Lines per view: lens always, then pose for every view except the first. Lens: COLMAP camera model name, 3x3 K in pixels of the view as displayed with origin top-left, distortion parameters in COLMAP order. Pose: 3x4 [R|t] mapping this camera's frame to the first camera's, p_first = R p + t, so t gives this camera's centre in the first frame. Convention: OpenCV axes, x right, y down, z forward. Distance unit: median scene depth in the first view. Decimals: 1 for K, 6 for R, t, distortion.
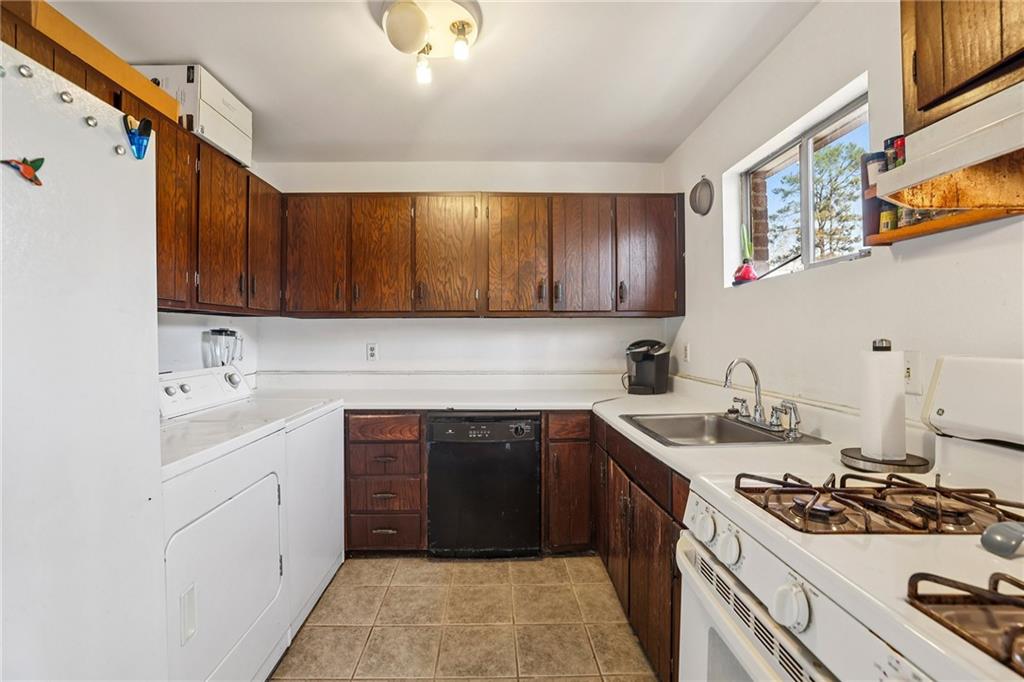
lens RADIAL K [[444.6, 0, 482.4], [0, 444.6, 331.1], [0, 0, 1]] dist [-0.044439, 0.013829]
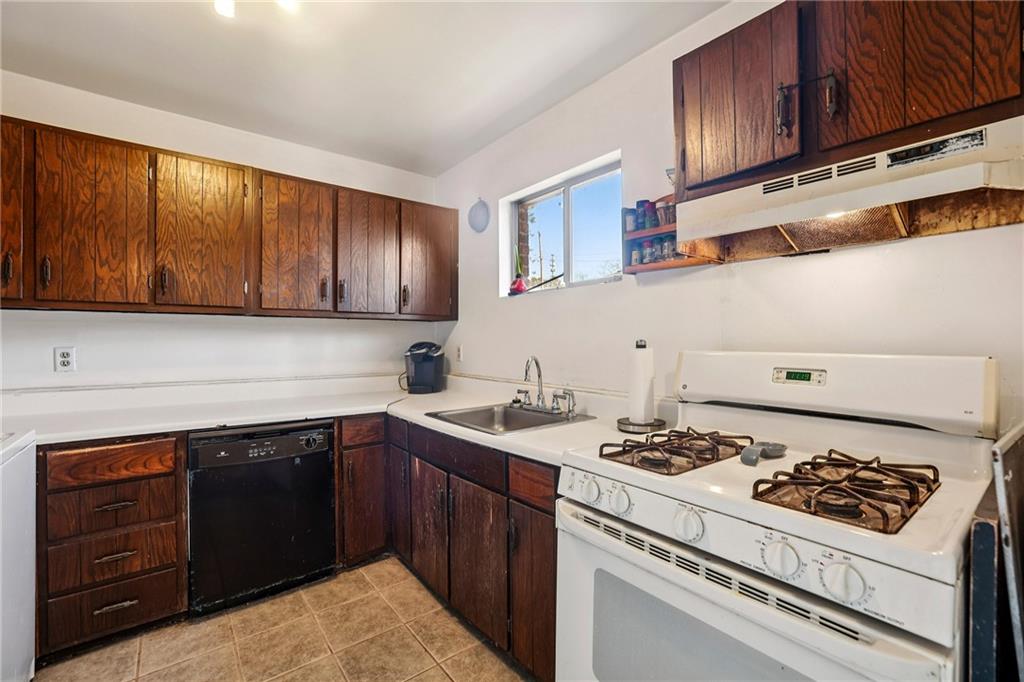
lens RADIAL K [[444.6, 0, 493.2], [0, 444.6, 336.2], [0, 0, 1]] dist [-0.044439, 0.013829]
pose [[0.791007, 0.007815, 0.611757, -0.170612], [-0.009860, 0.999951, -0.000025, 0.005282], [-0.611728, -0.006012, 0.791045, 0.064716]]
